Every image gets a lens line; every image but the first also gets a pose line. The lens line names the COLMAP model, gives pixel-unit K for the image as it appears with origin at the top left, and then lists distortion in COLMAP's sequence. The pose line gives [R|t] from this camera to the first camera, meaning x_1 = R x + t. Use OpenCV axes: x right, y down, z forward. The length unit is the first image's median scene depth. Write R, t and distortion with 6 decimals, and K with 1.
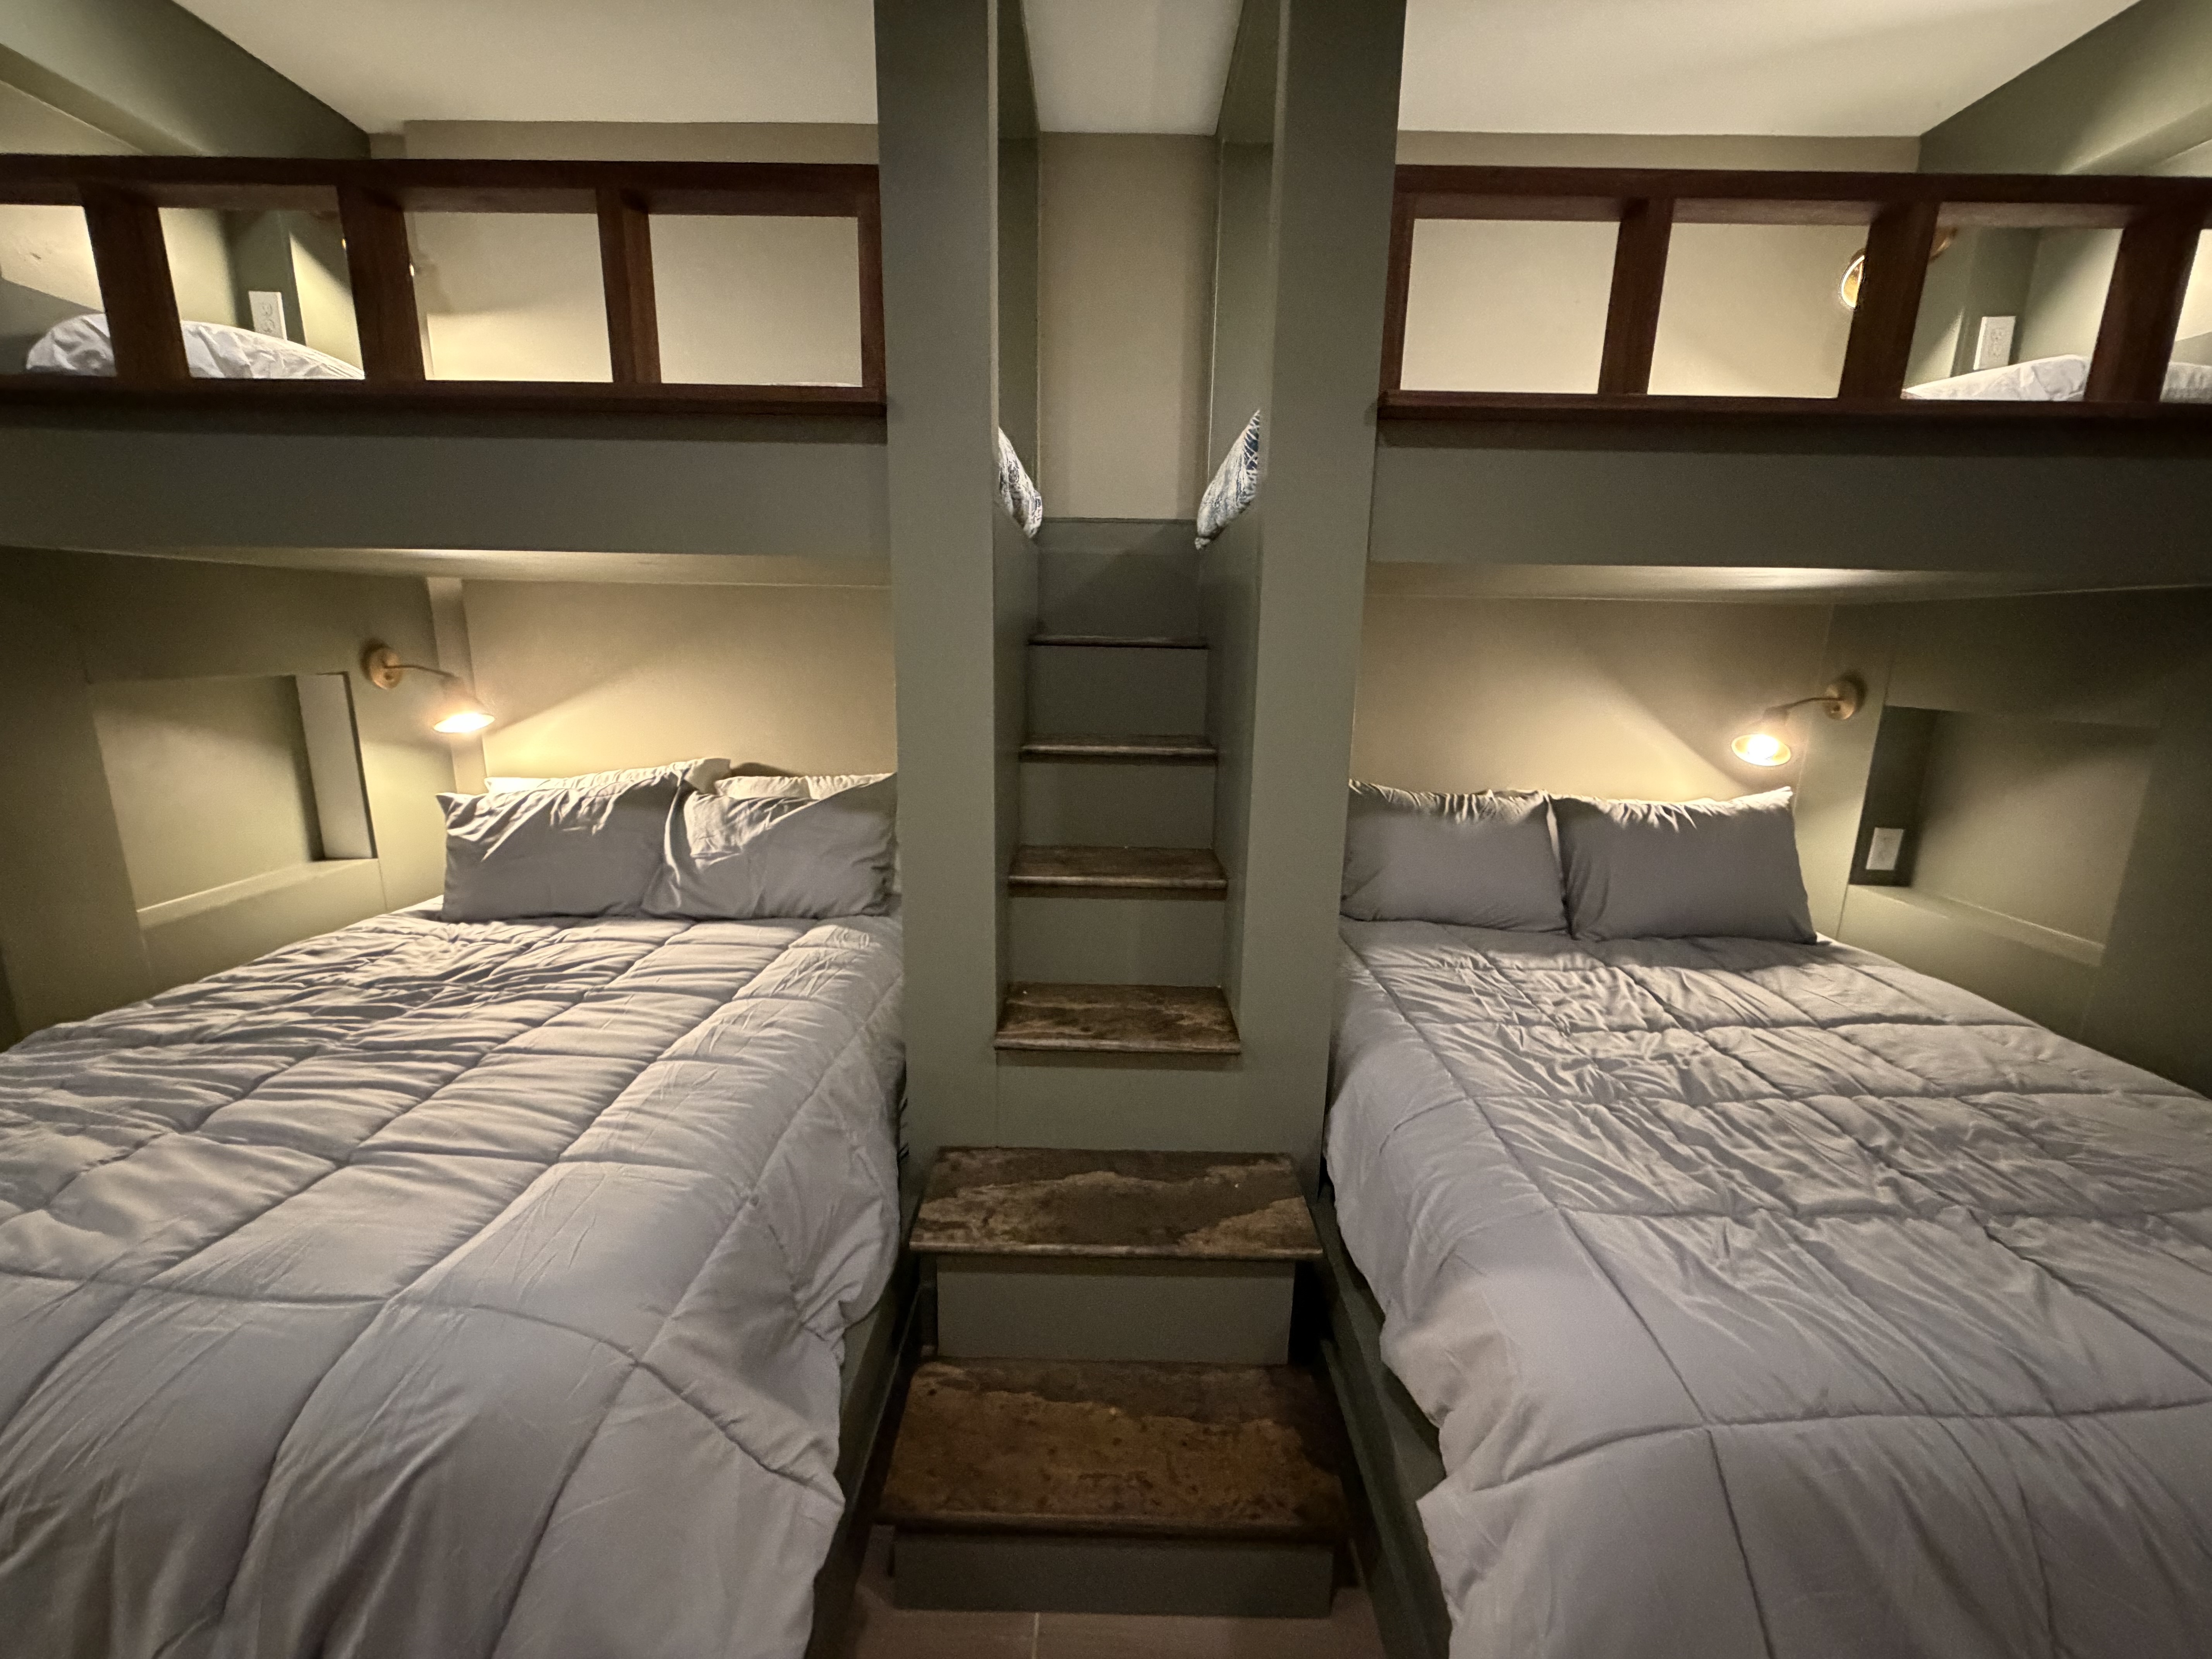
lens RADIAL K [[911.1, 0, 1105.1], [0, 911.1, 870.0], [0, 0, 1]] dist [-0.000754, -0.000138]
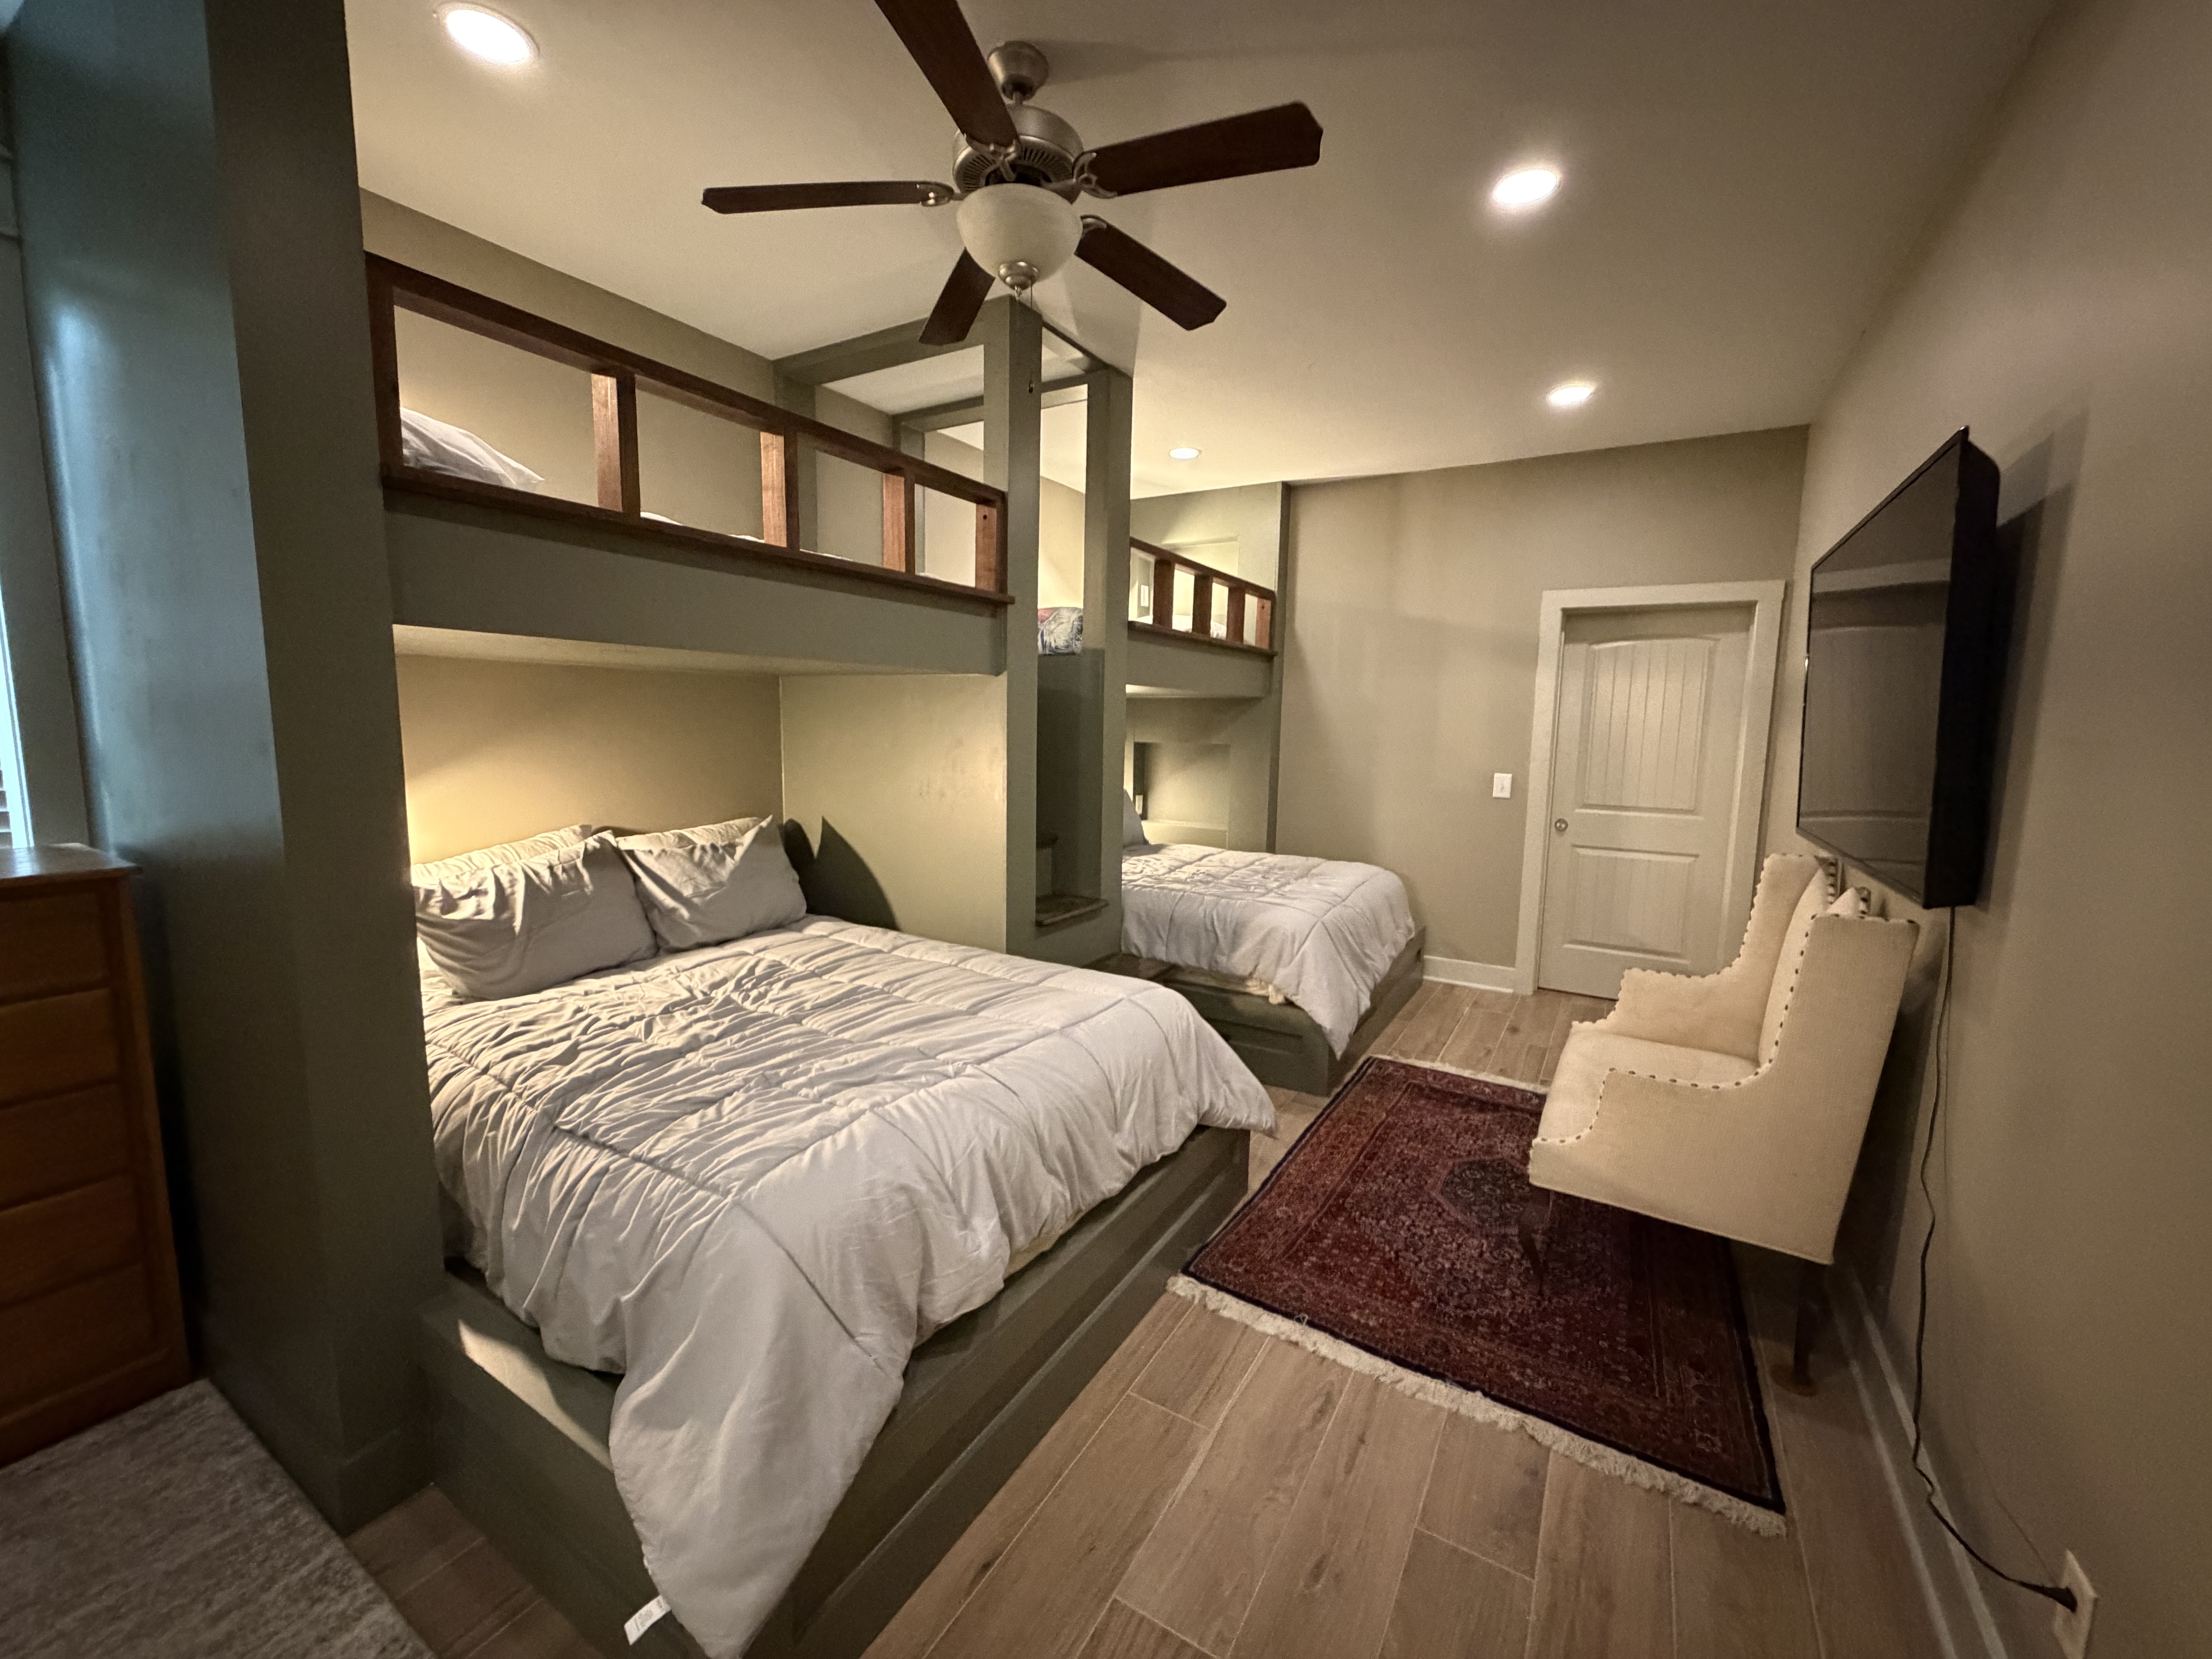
lens RADIAL K [[880.0, 0, 1106.0], [0, 880.0, 829.5], [0, 0, 1]] dist [-0.000211, -0.000126]
pose [[0.507393, -0.113372, 0.854224, -1.195095], [0.227053, 0.973866, -0.005614, 0.030652], [-0.831264, 0.196802, 0.519875, -0.056843]]
